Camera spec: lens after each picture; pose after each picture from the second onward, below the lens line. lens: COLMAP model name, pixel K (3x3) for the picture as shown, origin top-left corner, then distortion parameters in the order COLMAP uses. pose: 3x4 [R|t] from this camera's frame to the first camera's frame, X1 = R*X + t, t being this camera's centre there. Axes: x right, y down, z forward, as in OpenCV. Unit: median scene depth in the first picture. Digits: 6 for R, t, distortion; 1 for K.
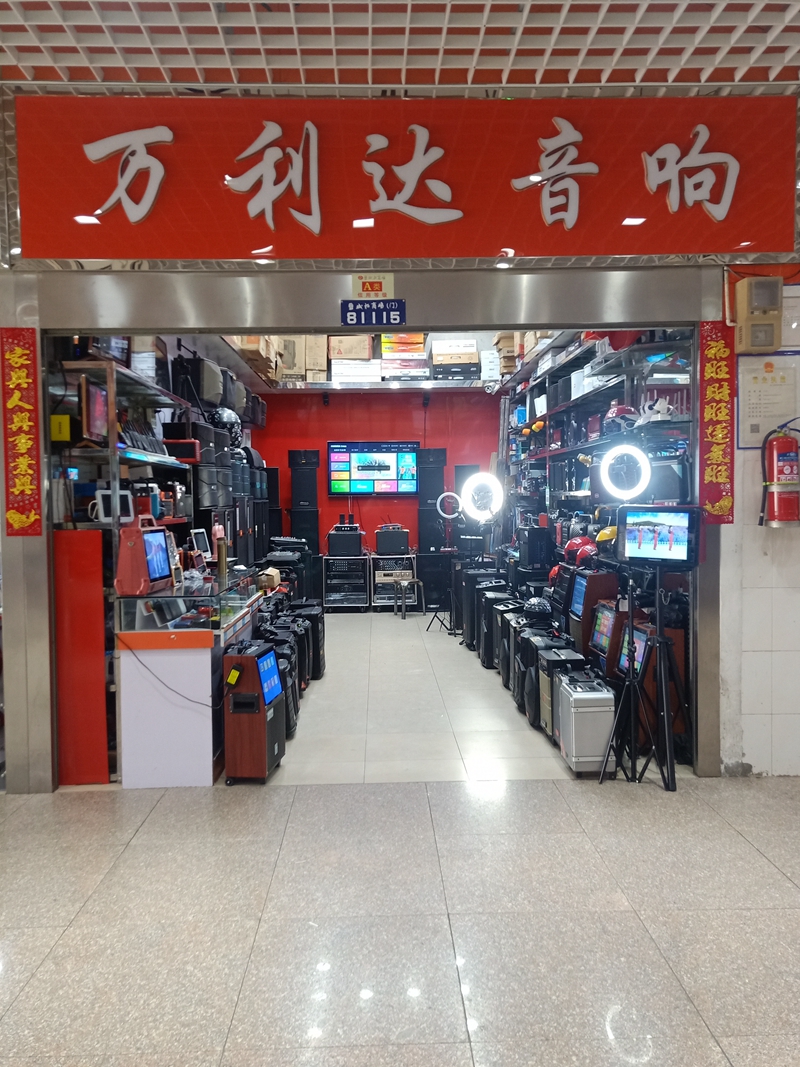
lens RADIAL K [[834.8, 0, 400.0], [0, 834.8, 533.5], [0, 0, 1]] dist [0.064757, -0.043983]
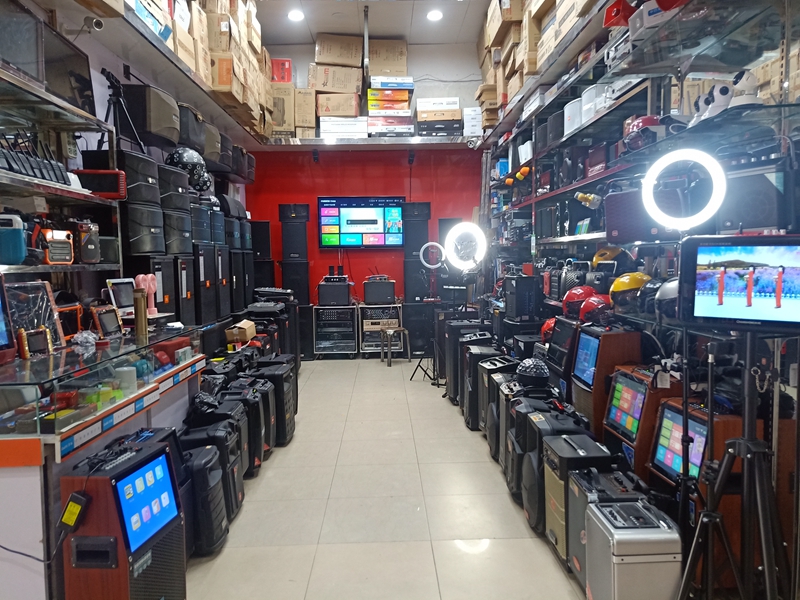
lens RADIAL K [[625.9, 0, 400.0], [0, 625.9, 300.0], [0, 0, 1]] dist [0.064757, -0.043983]
pose [[0.999991, -0.003787, -0.001868, 0.022697], [0.003831, 0.999692, 0.024507, 0.001131], [0.001774, -0.024514, 0.999698, 0.263197]]
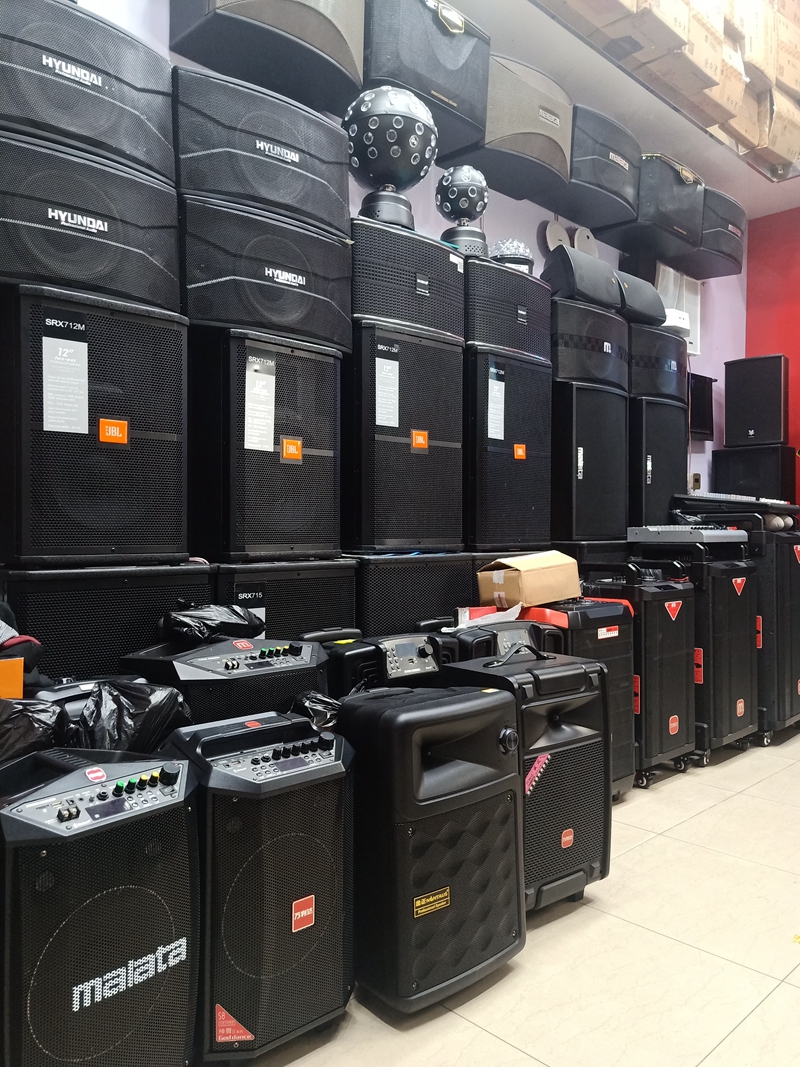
lens RADIAL K [[834.8, 0, 400.0], [0, 834.8, 533.5], [0, 0, 1]] dist [0.064757, -0.043983]
pose [[0.688431, 0.017114, -0.725100, 0.051784], [-0.040304, 0.999080, -0.014686, 0.037809], [0.724181, 0.039335, 0.688487, 0.670054]]
